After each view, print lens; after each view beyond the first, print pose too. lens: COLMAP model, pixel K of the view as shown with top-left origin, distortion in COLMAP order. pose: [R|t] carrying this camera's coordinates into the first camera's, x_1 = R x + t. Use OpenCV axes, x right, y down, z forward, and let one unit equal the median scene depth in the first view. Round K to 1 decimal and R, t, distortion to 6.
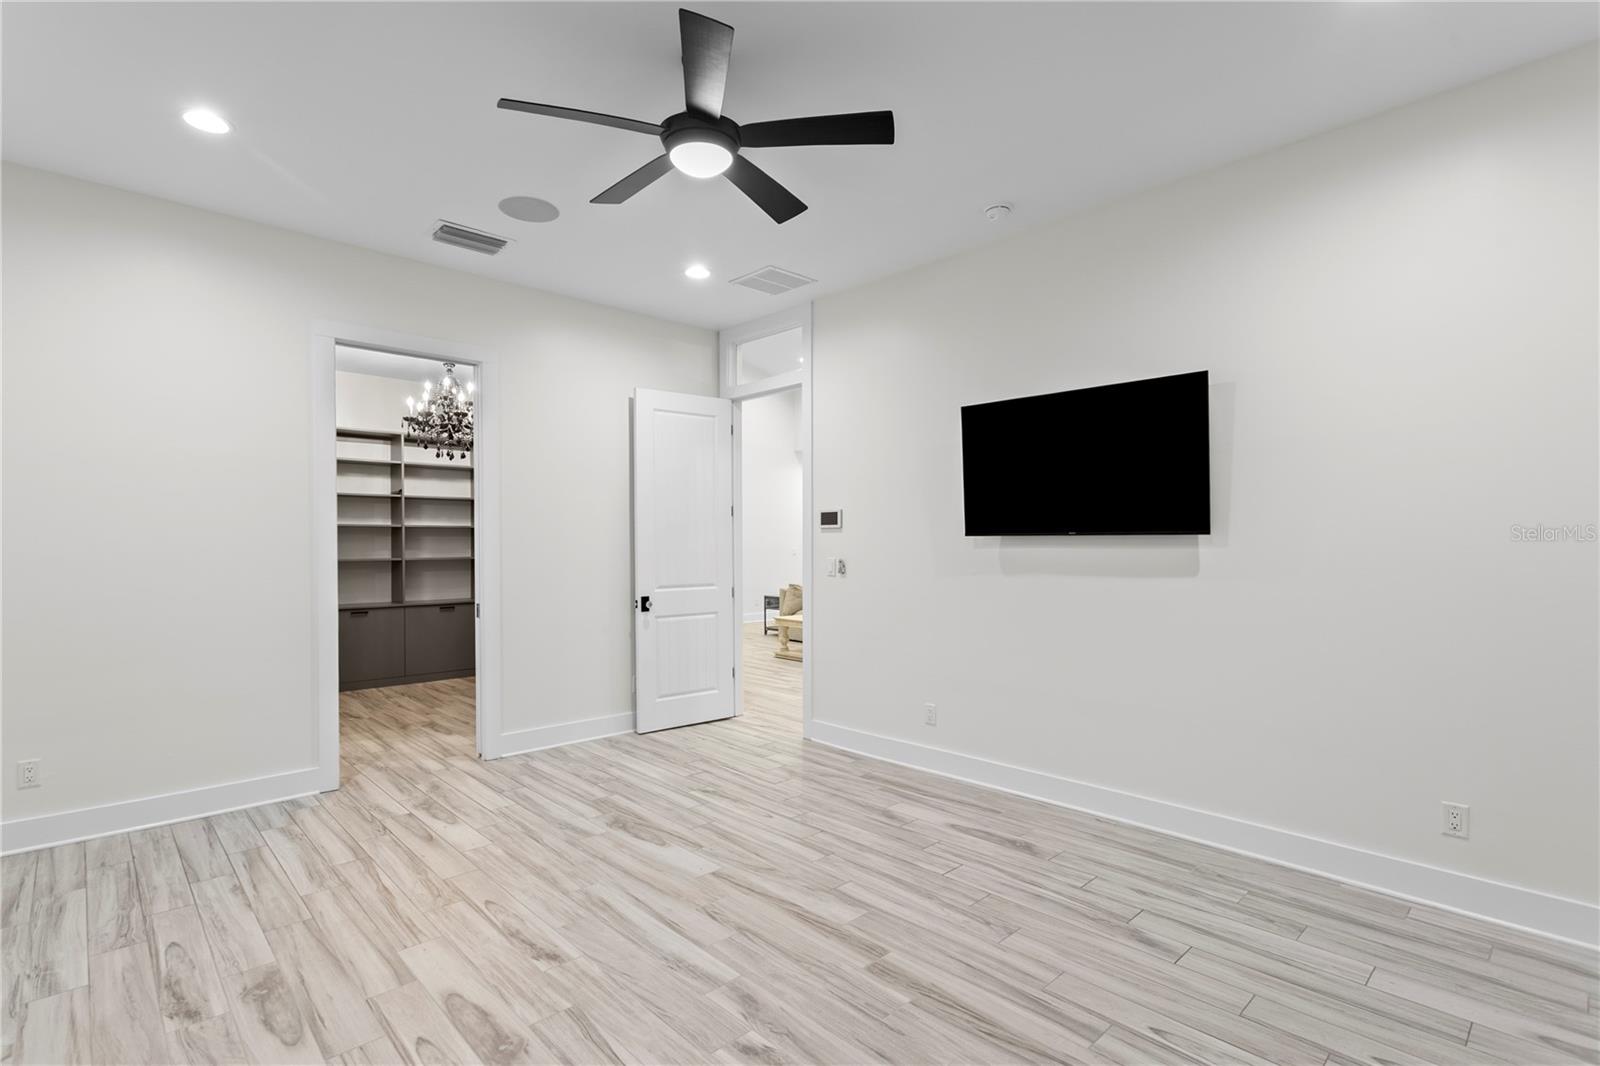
lens RADIAL K [[757.6, 0, 774.0], [0, 757.6, 537.3], [0, 0, 1]] dist [0.003240, 0.001297]
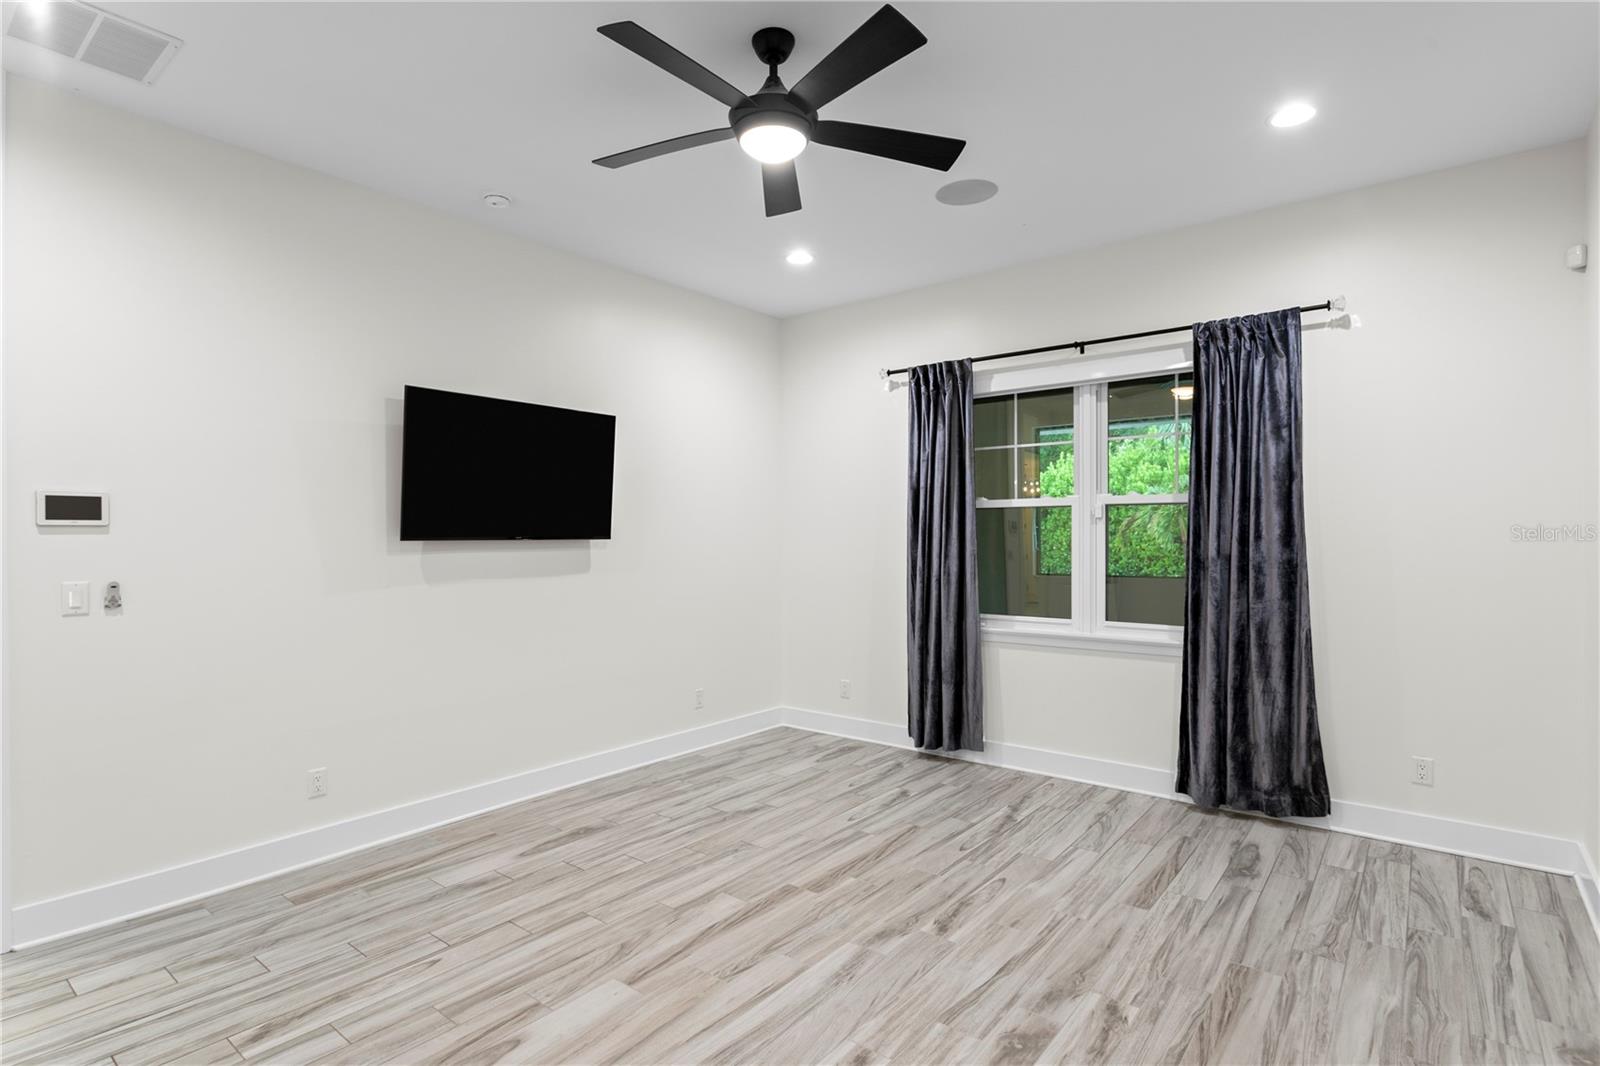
lens RADIAL K [[802.0, 0, 781.7], [0, 802.0, 536.1], [0, 0, 1]] dist [-0.002033, -0.000394]
pose [[-0.138923, 0.001013, 0.990303, -0.859525], [-0.003665, 0.999992, -0.001537, -0.009525], [-0.990296, -0.003843, -0.138918, 0.911334]]
